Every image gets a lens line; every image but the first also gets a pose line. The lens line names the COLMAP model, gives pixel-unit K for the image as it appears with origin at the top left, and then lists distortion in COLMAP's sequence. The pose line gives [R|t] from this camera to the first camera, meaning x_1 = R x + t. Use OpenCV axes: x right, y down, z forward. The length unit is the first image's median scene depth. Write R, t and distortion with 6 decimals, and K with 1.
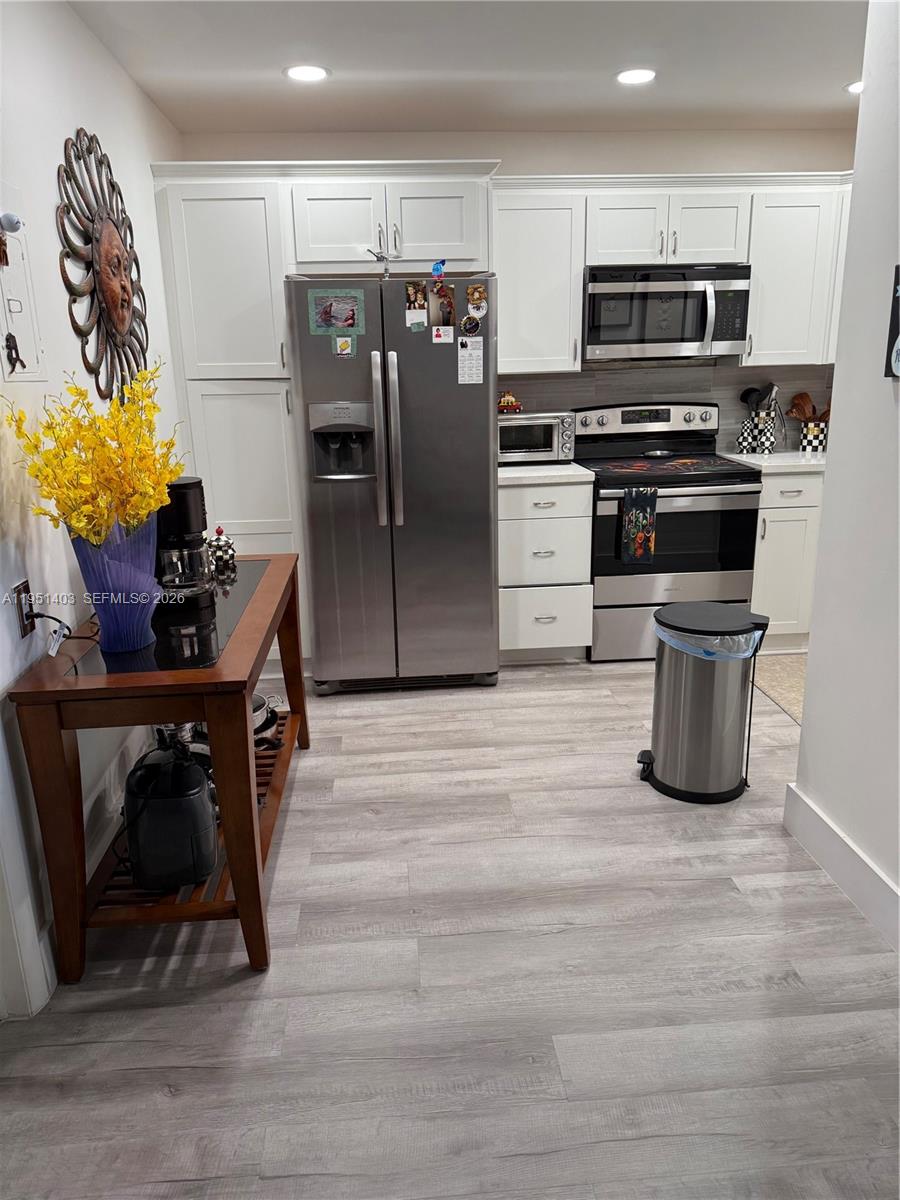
lens RADIAL K [[847.0, 0, 450.0], [0, 847.0, 600.0], [0, 0, 1]] dist [0.122649, -0.176578]
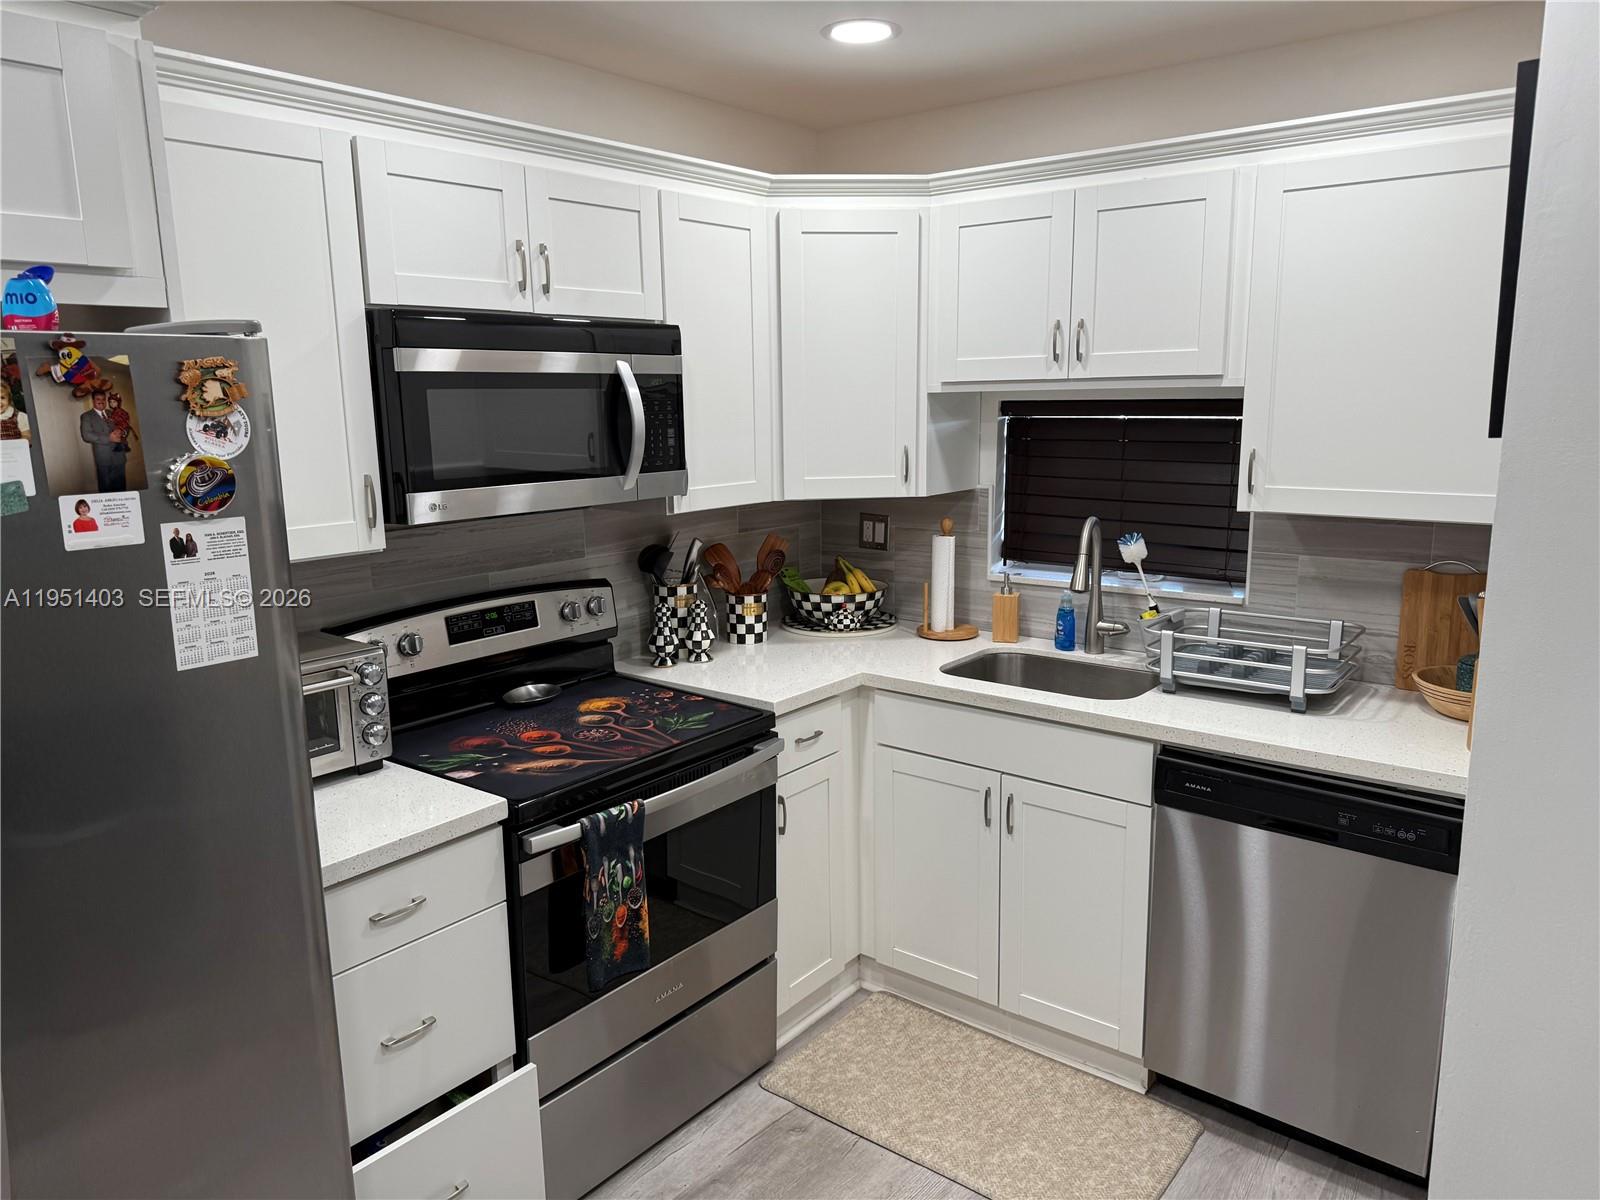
lens RADIAL K [[1129.4, 0, 796.3], [0, 1129.4, 609.4], [0, 0, 1]] dist [0.122649, -0.176578]
pose [[0.679283, -0.132522, 0.721812, -0.115534], [0.200233, 0.979711, -0.008563, -0.203208], [-0.706033, 0.150347, 0.692036, 0.506102]]
